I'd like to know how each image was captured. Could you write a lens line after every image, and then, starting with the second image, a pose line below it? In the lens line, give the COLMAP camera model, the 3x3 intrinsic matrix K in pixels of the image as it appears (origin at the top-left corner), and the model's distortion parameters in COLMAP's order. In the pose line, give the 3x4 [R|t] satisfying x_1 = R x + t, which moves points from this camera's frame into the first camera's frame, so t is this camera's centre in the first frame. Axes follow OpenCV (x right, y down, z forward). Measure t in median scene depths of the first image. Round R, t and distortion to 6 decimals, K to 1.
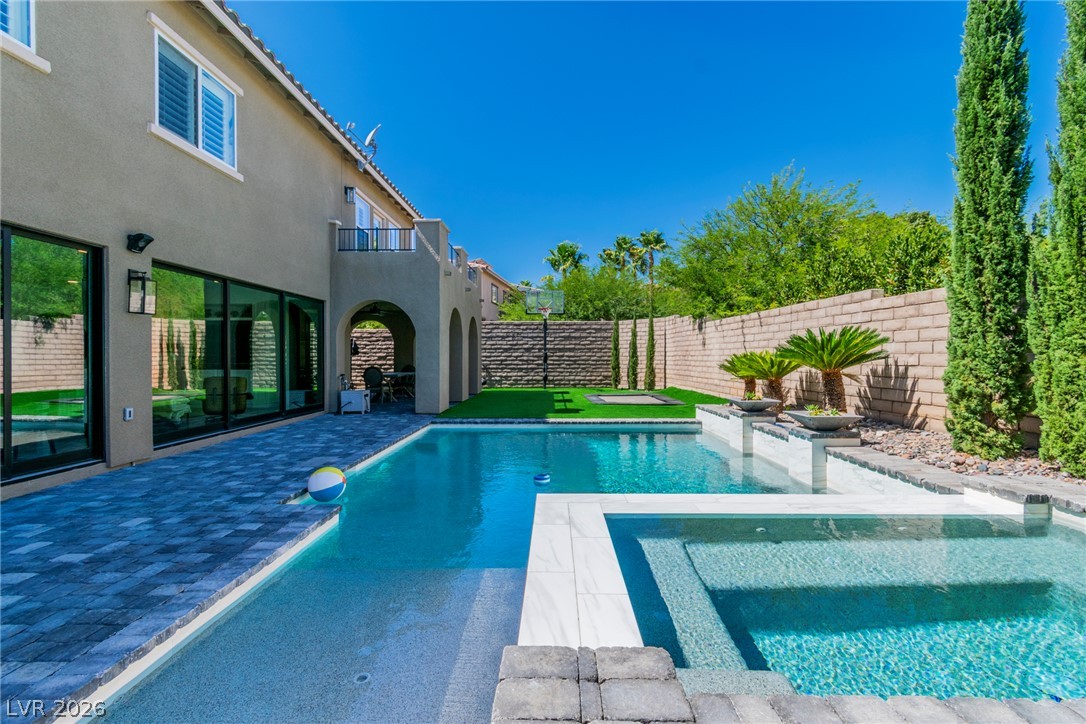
lens RADIAL K [[479.4, 0, 551.4], [0, 479.4, 359.7], [0, 0, 1]] dist [0.002918, -0.001592]
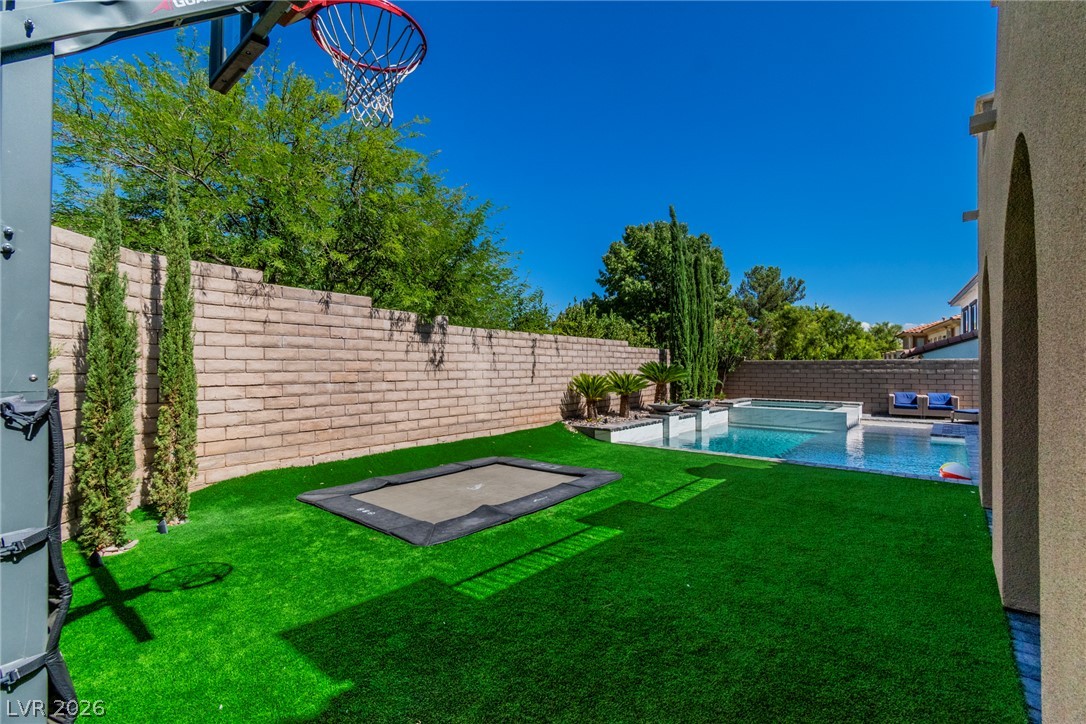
lens RADIAL K [[479.4, 0, 542.7], [0, 479.4, 369.3], [0, 0, 1]] dist [0.002918, -0.001592]
pose [[-0.765088, 0.001823, 0.643923, -0.195717], [0.006145, 0.999971, 0.004471, -0.028920], [-0.643896, 0.007378, -0.765078, 1.685813]]
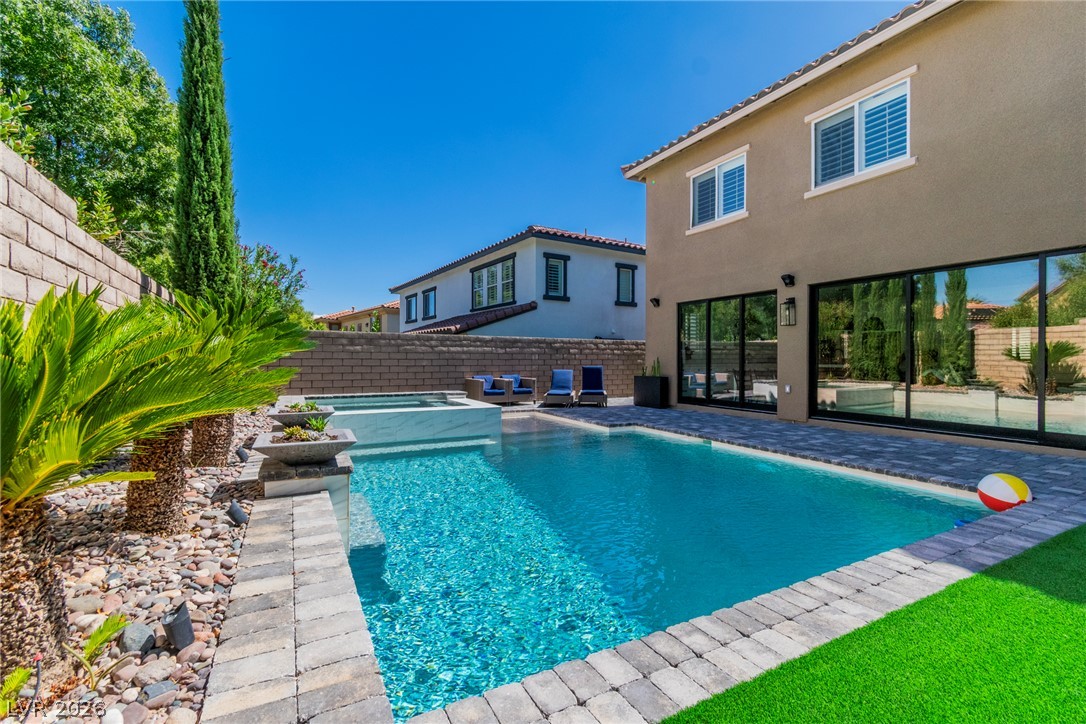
lens RADIAL K [[479.4, 0, 550.1], [0, 479.4, 360.9], [0, 0, 1]] dist [0.002918, -0.001592]
pose [[-0.876708, 0.002228, -0.481019, 0.299368], [-0.002745, 0.999950, 0.009636, 0.003861], [0.481016, 0.009769, -0.876657, 1.035733]]
